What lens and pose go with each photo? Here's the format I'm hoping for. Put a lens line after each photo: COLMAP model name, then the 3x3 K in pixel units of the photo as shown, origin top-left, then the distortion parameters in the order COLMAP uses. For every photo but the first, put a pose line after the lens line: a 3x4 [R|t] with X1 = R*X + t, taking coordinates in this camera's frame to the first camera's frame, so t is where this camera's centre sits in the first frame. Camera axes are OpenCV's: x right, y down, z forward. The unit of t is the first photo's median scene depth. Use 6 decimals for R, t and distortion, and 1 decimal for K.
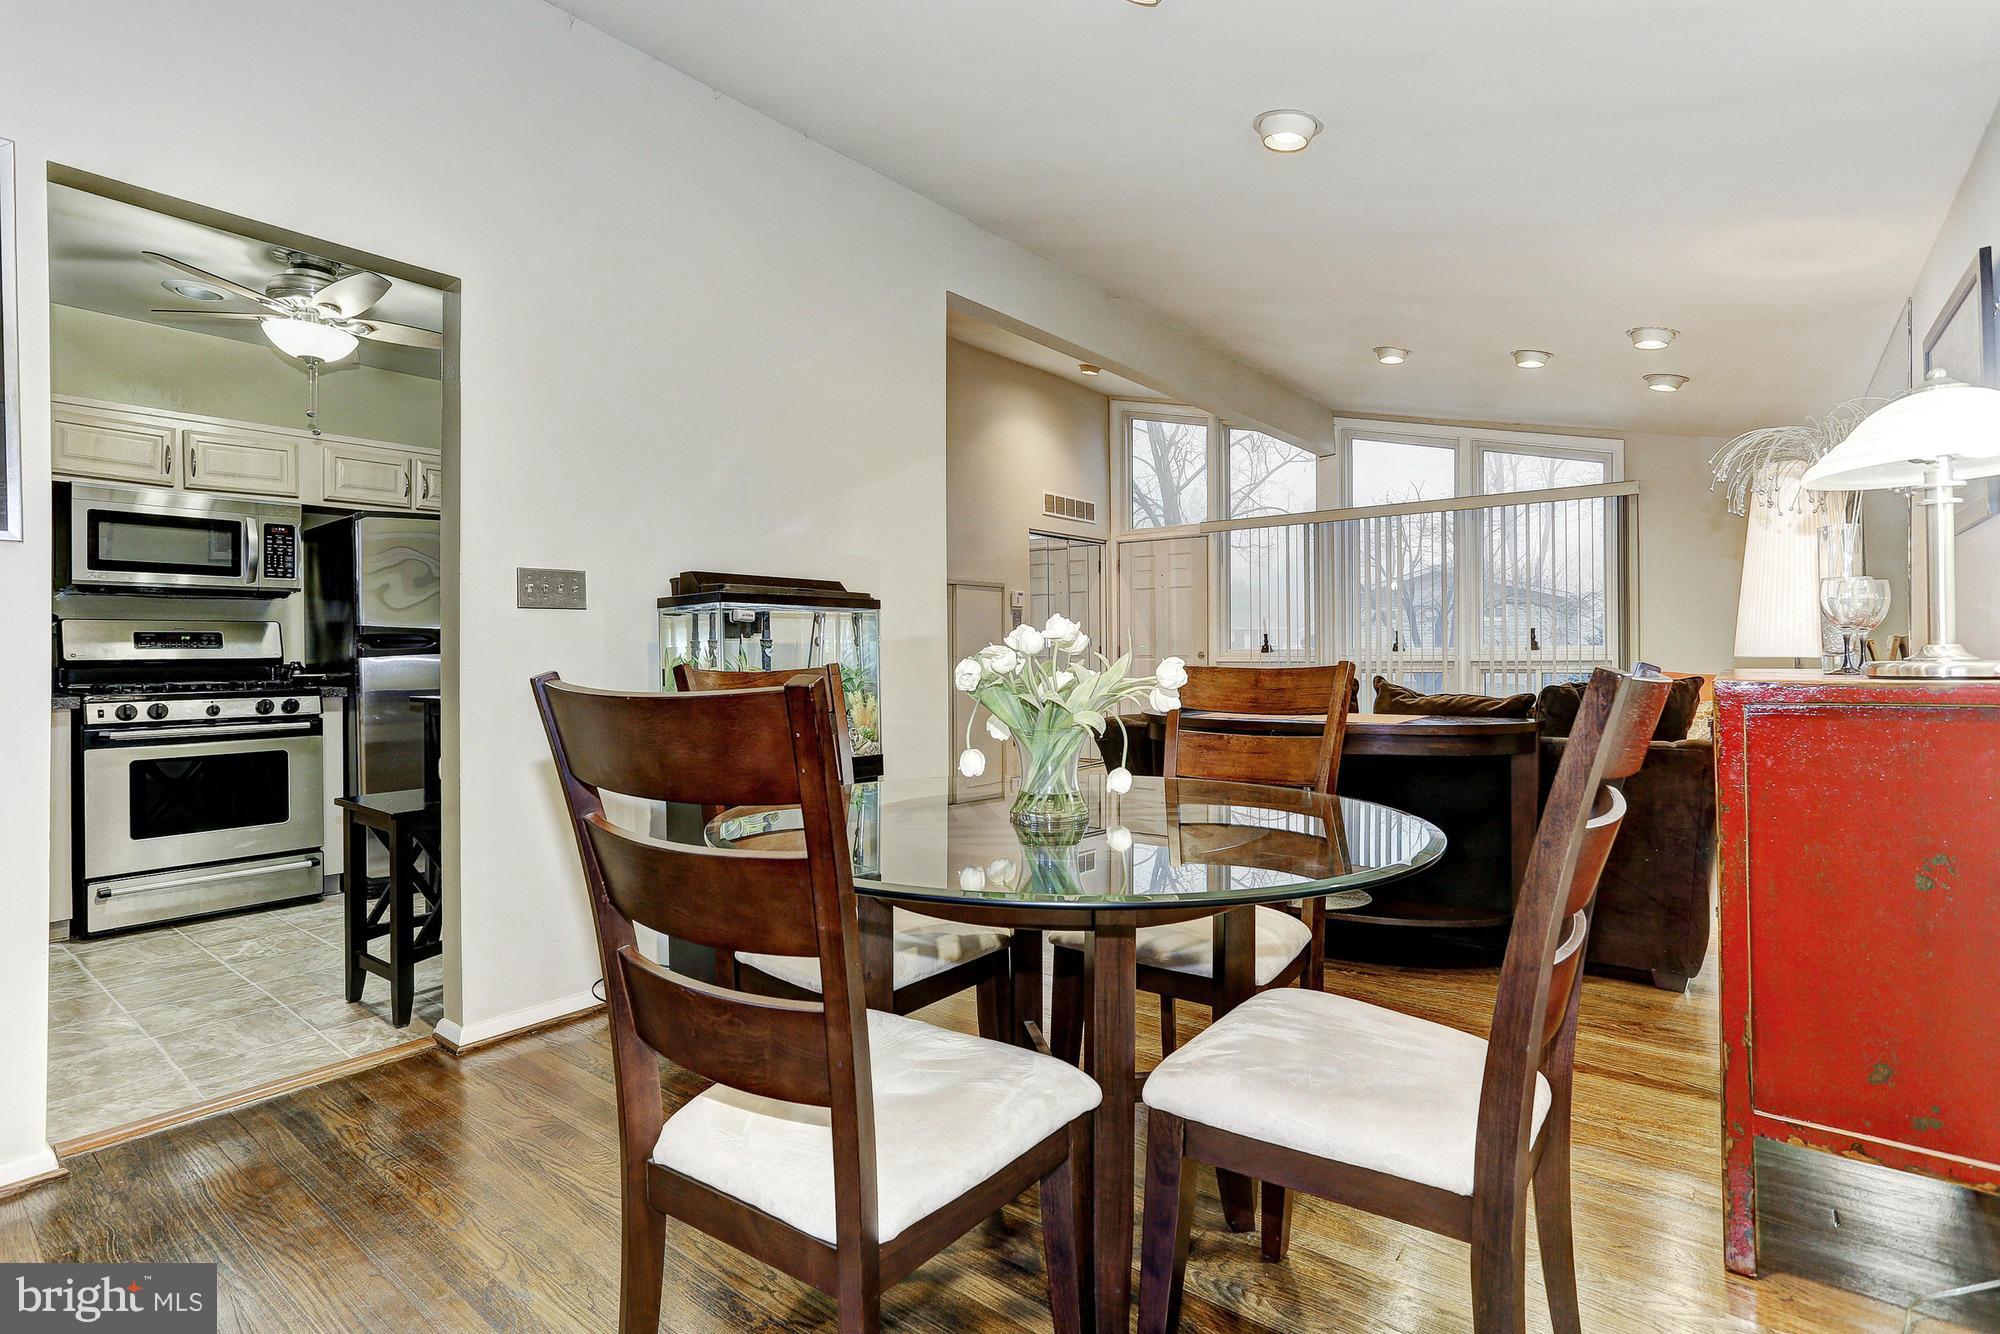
lens RADIAL K [[980.6, 0, 1005.3], [0, 980.6, 650.2], [0, 0, 1]] dist [-0.031017, 0.019964]
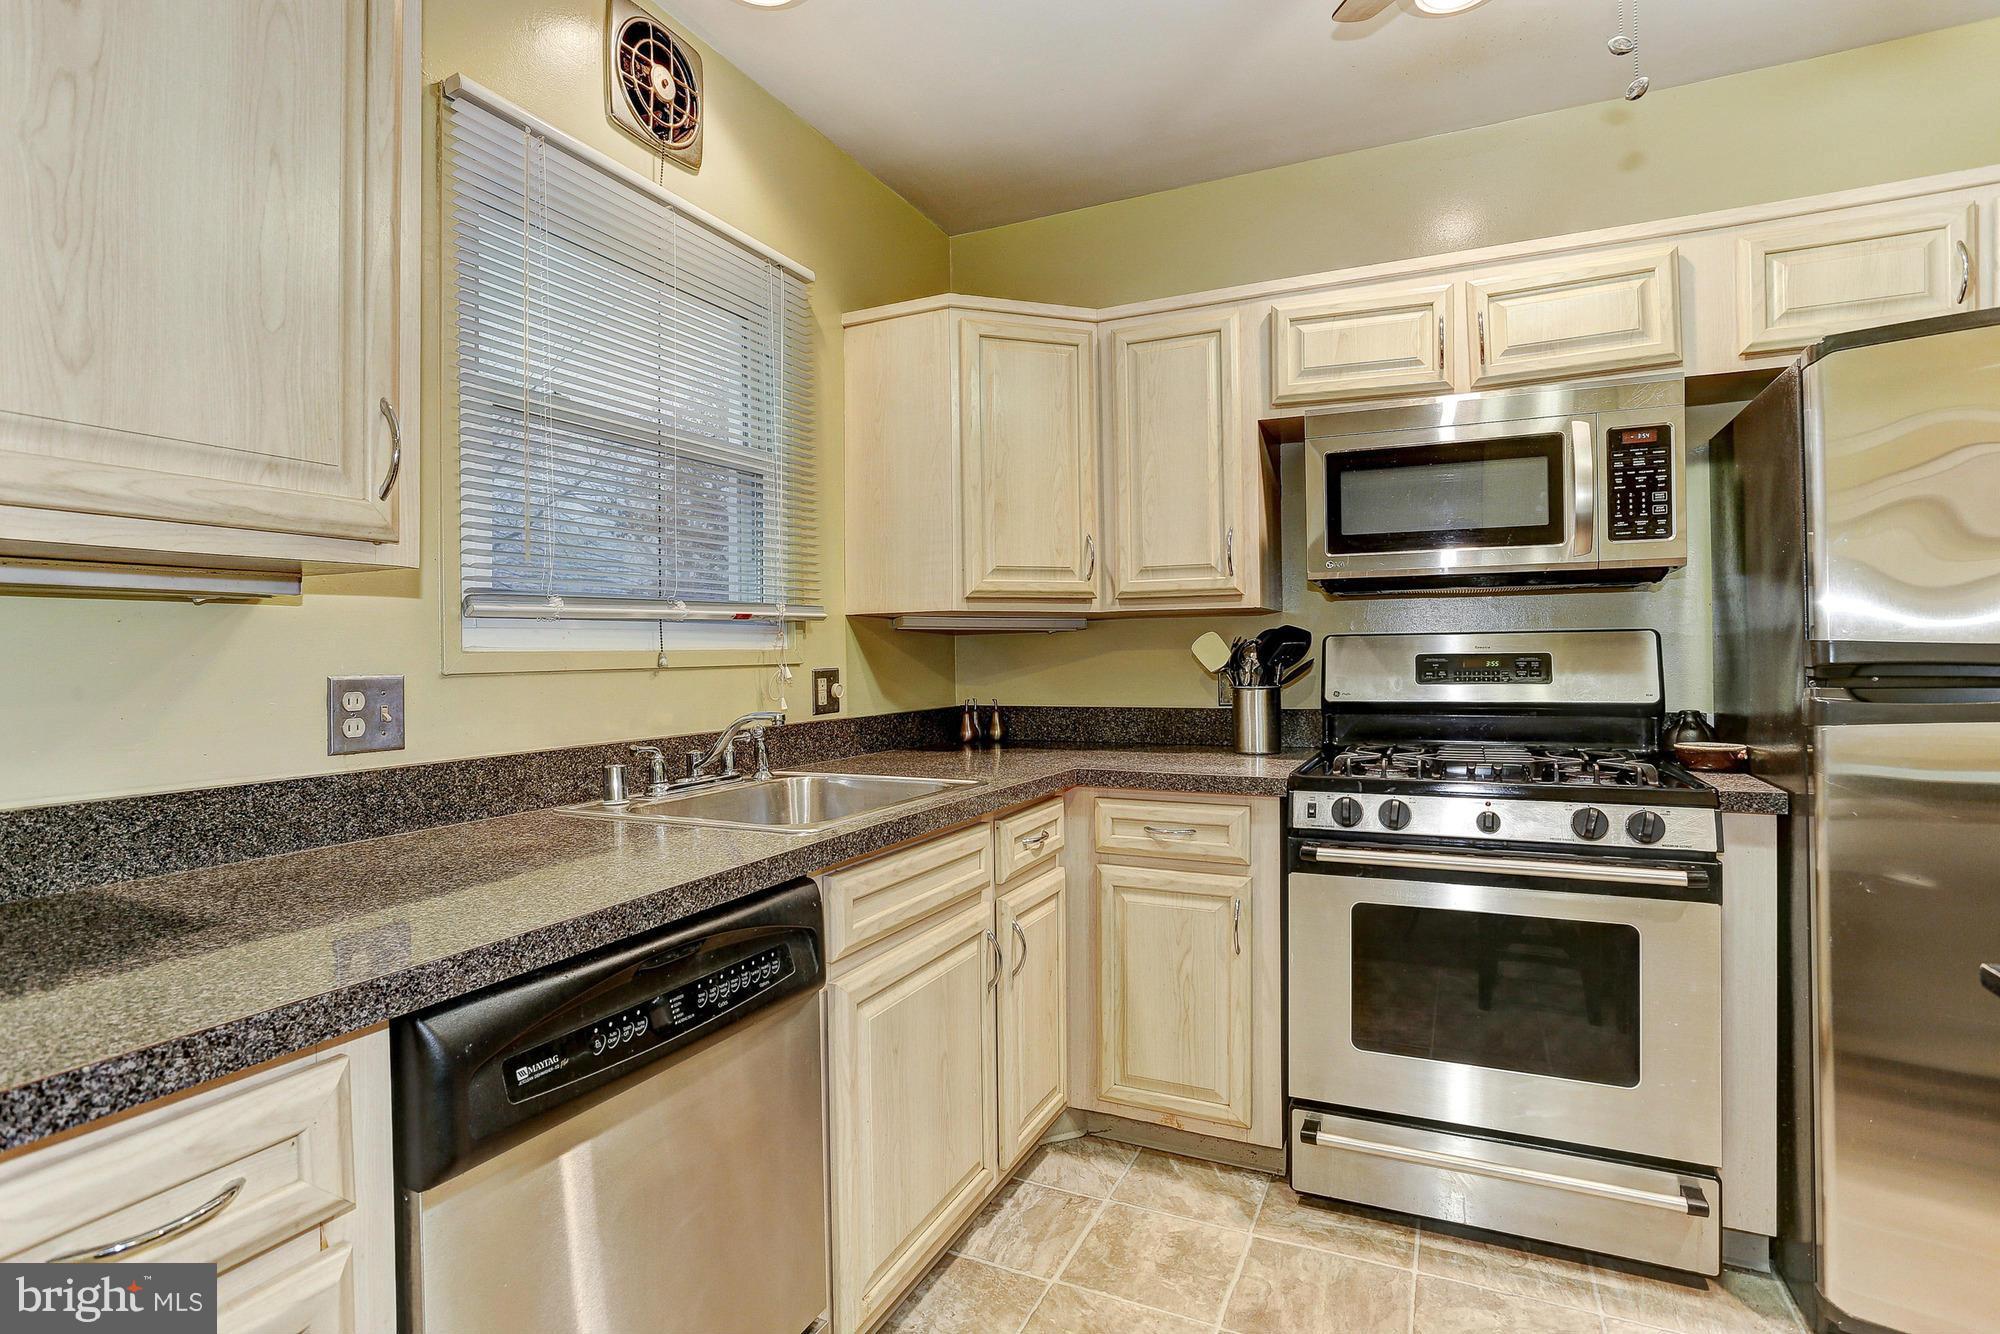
lens RADIAL K [[980.6, 0, 1015.8], [0, 980.6, 664.4], [0, 0, 1]] dist [-0.031017, 0.019964]
pose [[0.263264, 0.009834, -0.964674, -0.394655], [0.007770, 0.999894, 0.012314, -0.023042], [0.964692, -0.010737, 0.263160, 0.617837]]
